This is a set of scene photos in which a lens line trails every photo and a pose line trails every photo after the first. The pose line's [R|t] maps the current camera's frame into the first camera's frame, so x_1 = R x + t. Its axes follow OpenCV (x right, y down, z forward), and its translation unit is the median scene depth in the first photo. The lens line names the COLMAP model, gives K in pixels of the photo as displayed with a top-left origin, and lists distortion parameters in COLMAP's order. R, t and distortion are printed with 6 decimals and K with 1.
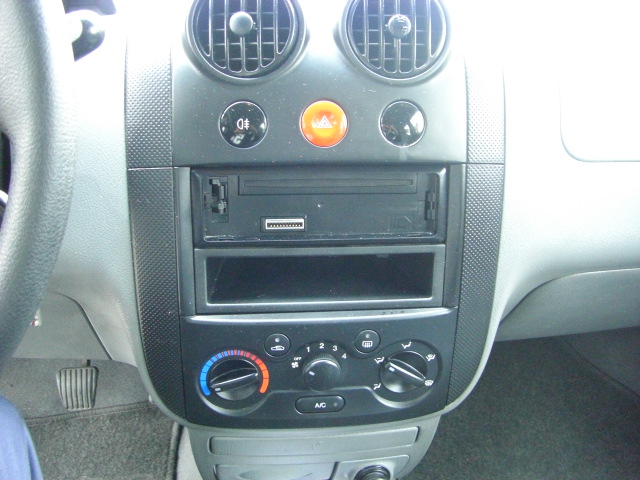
lens RADIAL K [[725.1, 0, 320.0], [0, 725.1, 240.0], [0, 0, 1]] dist [-0.193971, 0.141339]
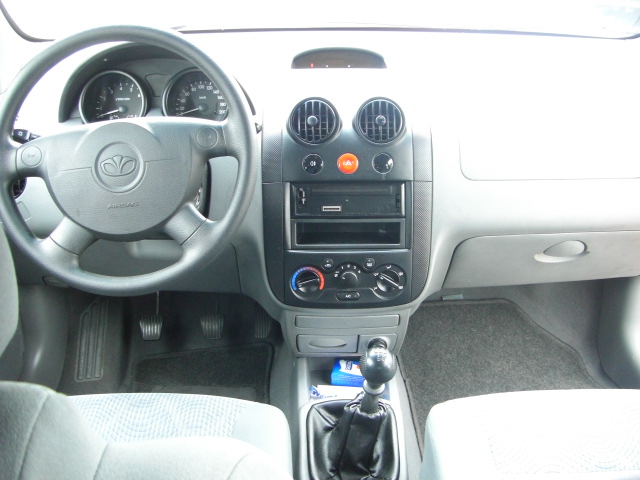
lens RADIAL K [[725.1, 0, 320.0], [0, 725.1, 240.0], [0, 0, 1]] dist [-0.193971, 0.141339]
pose [[0.995094, 0.000514, -0.098935, 0.134768], [-0.009332, 0.996016, -0.088690, 0.268329], [0.098495, 0.089179, 0.991134, -1.186040]]
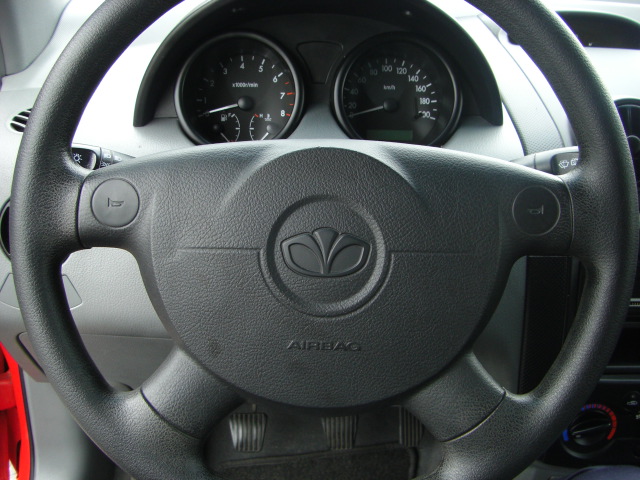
lens RADIAL K [[725.1, 0, 320.0], [0, 725.1, 240.0], [0, 0, 1]] dist [-0.193971, 0.141339]
pose [[0.995128, 0.024657, -0.095463, -0.481292], [-0.030432, 0.997763, -0.059519, -0.039944], [0.093782, 0.062134, 0.993652, -0.242863]]
